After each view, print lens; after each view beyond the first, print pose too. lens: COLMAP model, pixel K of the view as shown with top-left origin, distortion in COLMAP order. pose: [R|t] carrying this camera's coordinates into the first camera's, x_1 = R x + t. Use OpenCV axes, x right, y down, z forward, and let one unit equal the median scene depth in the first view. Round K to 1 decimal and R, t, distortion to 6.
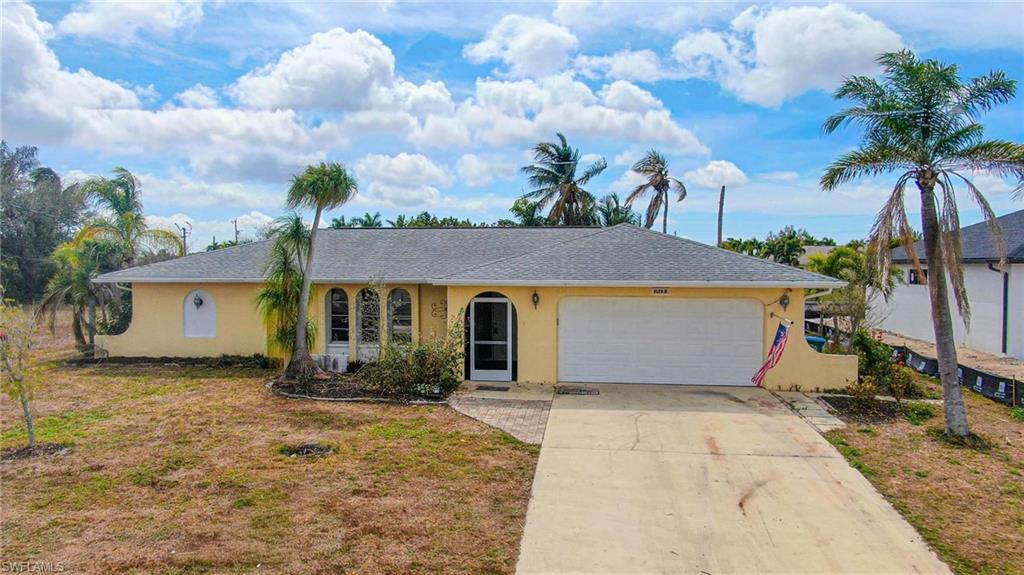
lens RADIAL K [[734.9, 0, 508.6], [0, 734.9, 288.1], [0, 0, 1]] dist [-0.004420, 0.000201]
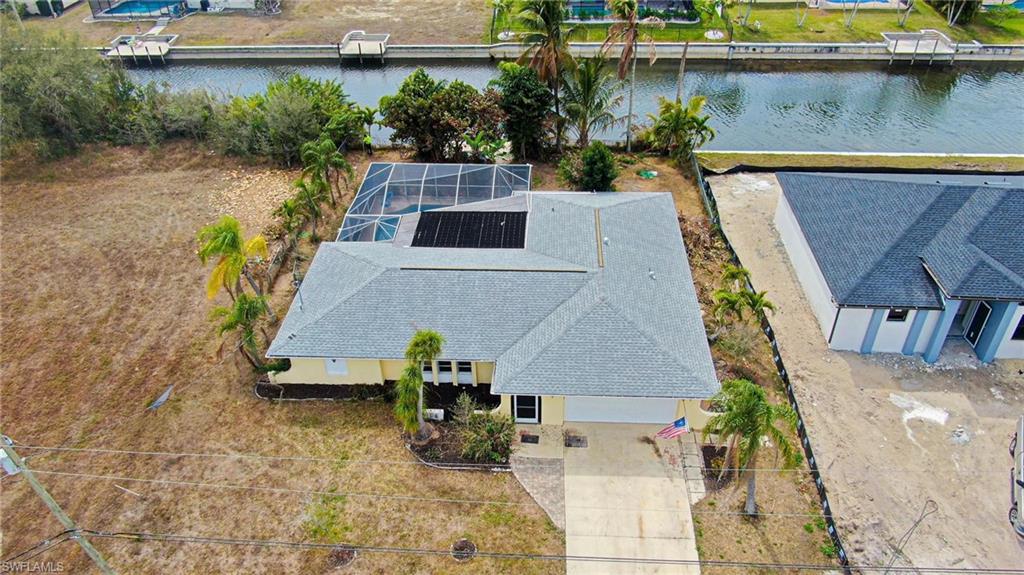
lens RADIAL K [[734.9, 0, 515.7], [0, 734.9, 286.4], [0, 0, 1]] dist [-0.004420, 0.000201]
pose [[0.996372, -0.070295, 0.047974, -0.113235], [0.031024, 0.824918, 0.564400, -1.165944], [-0.079249, -0.560864, 0.824106, -0.291878]]
